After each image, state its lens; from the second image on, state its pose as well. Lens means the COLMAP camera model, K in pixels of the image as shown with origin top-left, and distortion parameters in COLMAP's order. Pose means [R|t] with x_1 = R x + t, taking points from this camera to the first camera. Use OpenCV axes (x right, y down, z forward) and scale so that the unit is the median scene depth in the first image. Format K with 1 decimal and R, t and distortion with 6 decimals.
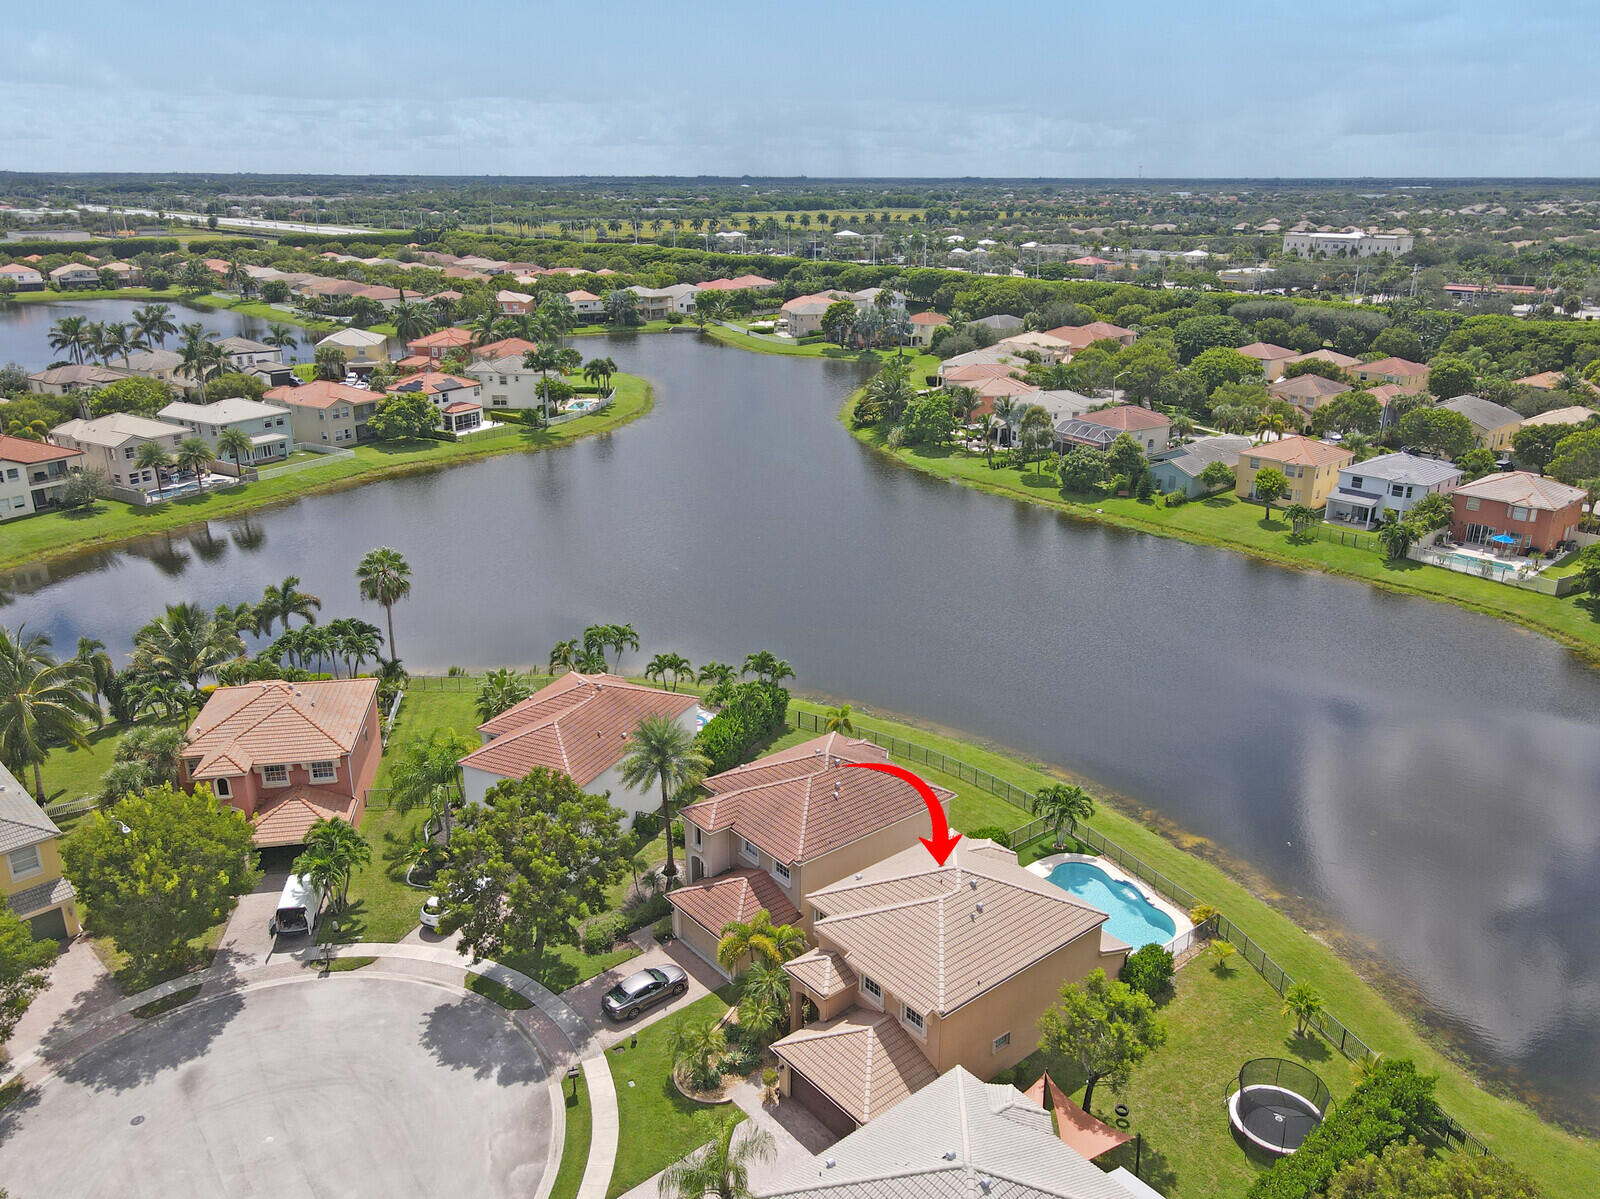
lens RADIAL K [[1205.5, 0, 800.0], [0, 1205.5, 599.5], [0, 0, 1]] dist [0.011160, 0.005834]
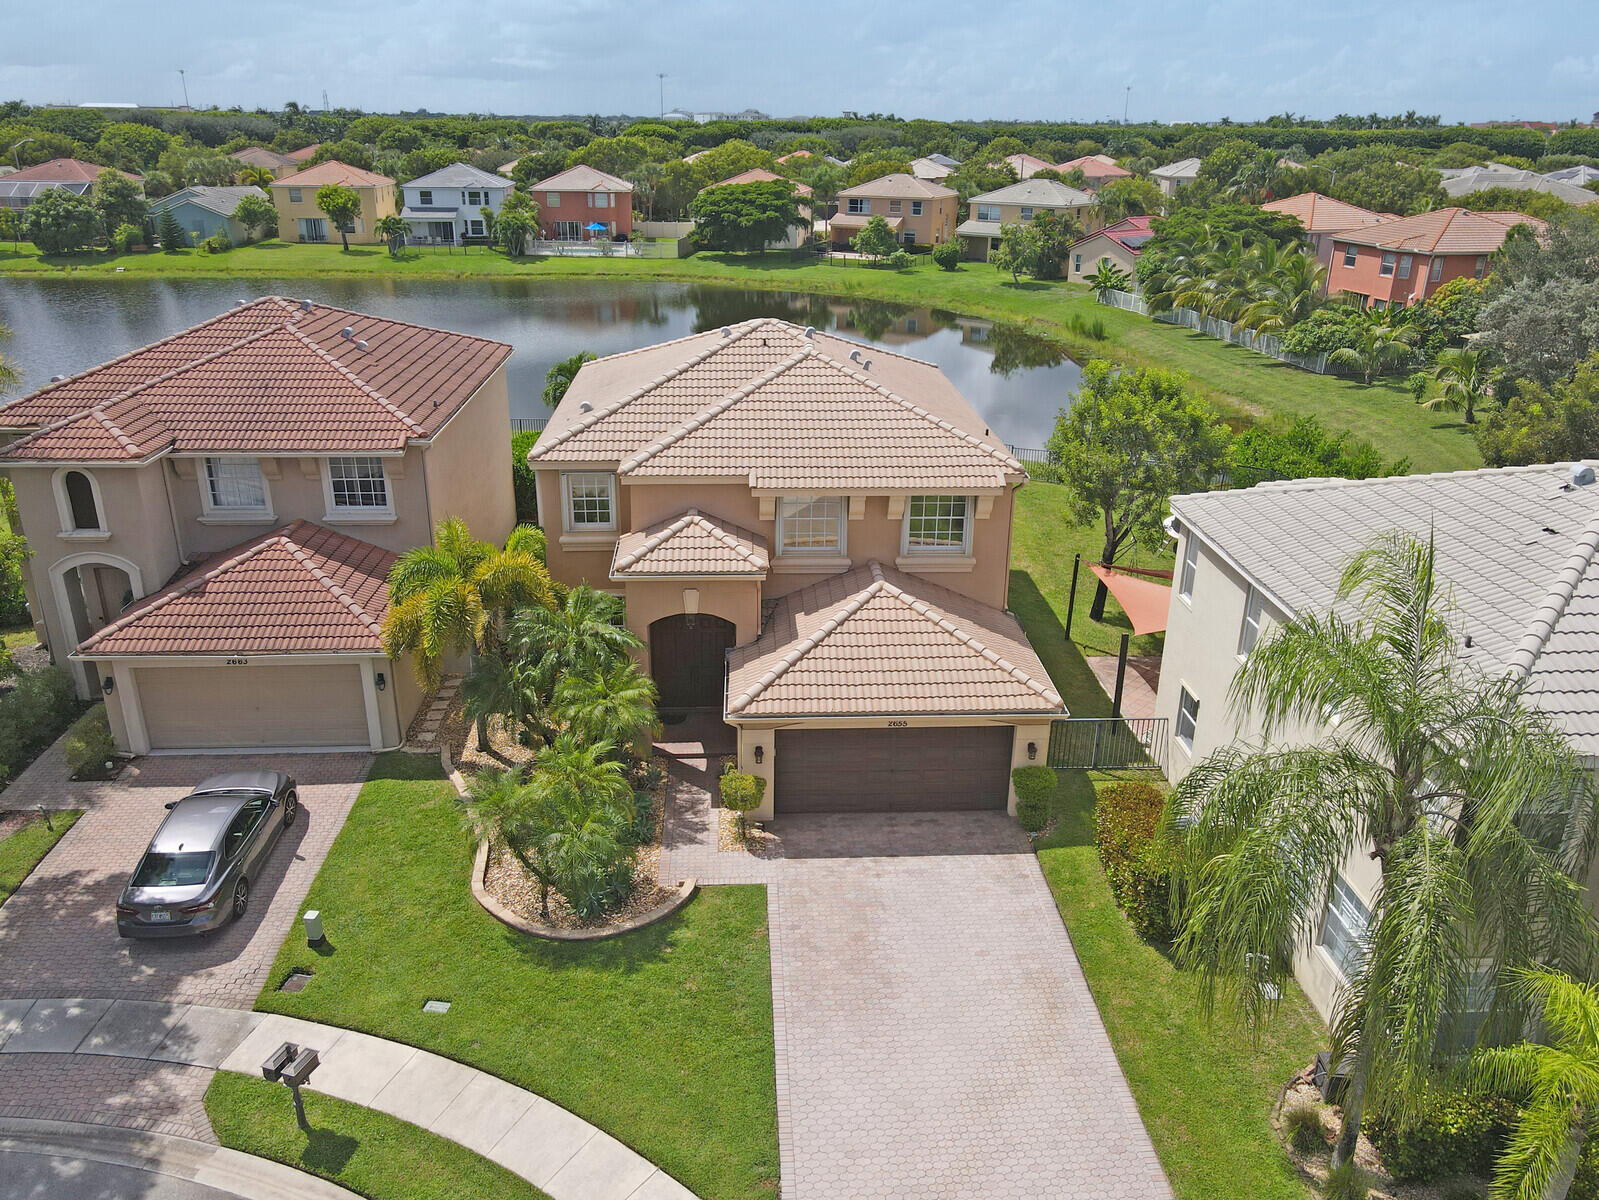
lens RADIAL K [[1191.6, 0, 799.5], [0, 1191.6, 600.0], [0, 0, 1]] dist [-0.001859, 0.036744]
pose [[0.596051, -0.296402, 0.746237, -0.169224], [0.254900, 0.951148, 0.174192, 0.152883], [-0.761413, 0.086388, 0.642486, 0.409873]]
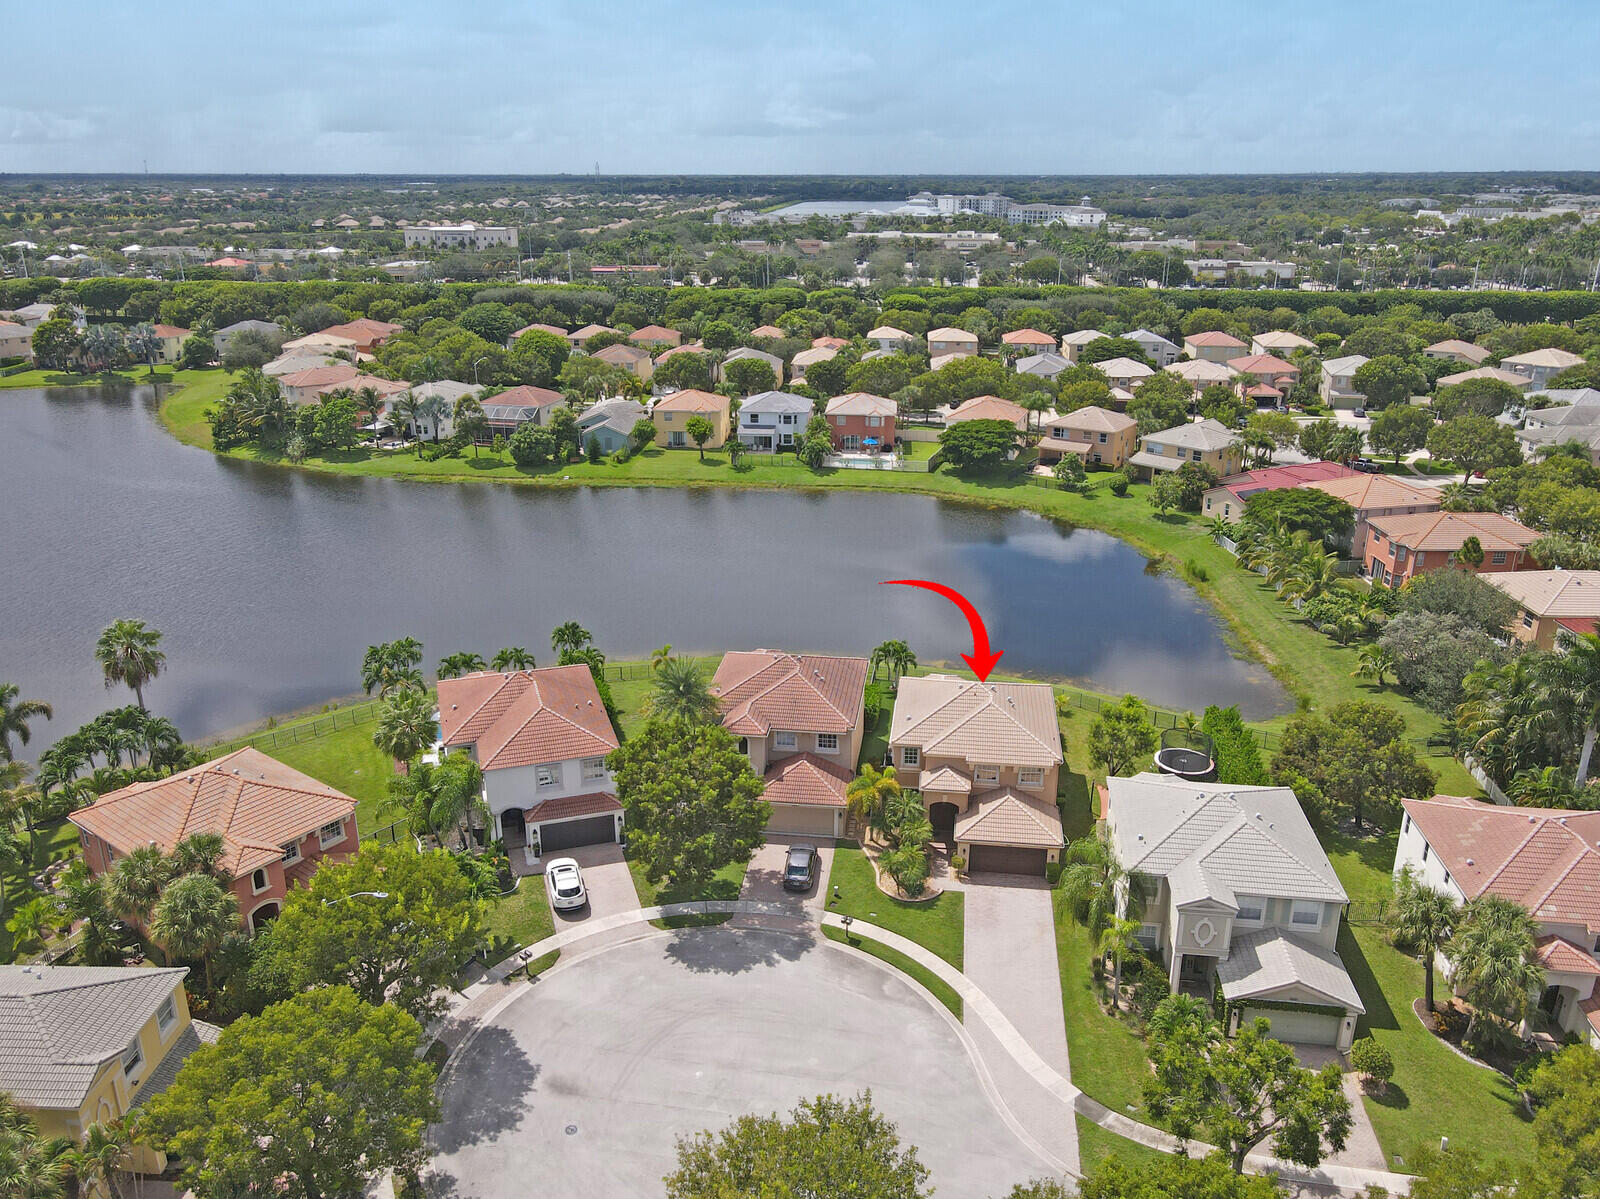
lens RADIAL K [[1192.4, 0, 800.0], [0, 1192.4, 599.5], [0, 0, 1]] dist [-0.001859, 0.036744]
pose [[0.736753, -0.232771, 0.634833, -0.522112], [0.228650, 0.969334, 0.090062, -0.023518], [-0.636329, 0.078801, 0.767382, 0.048274]]
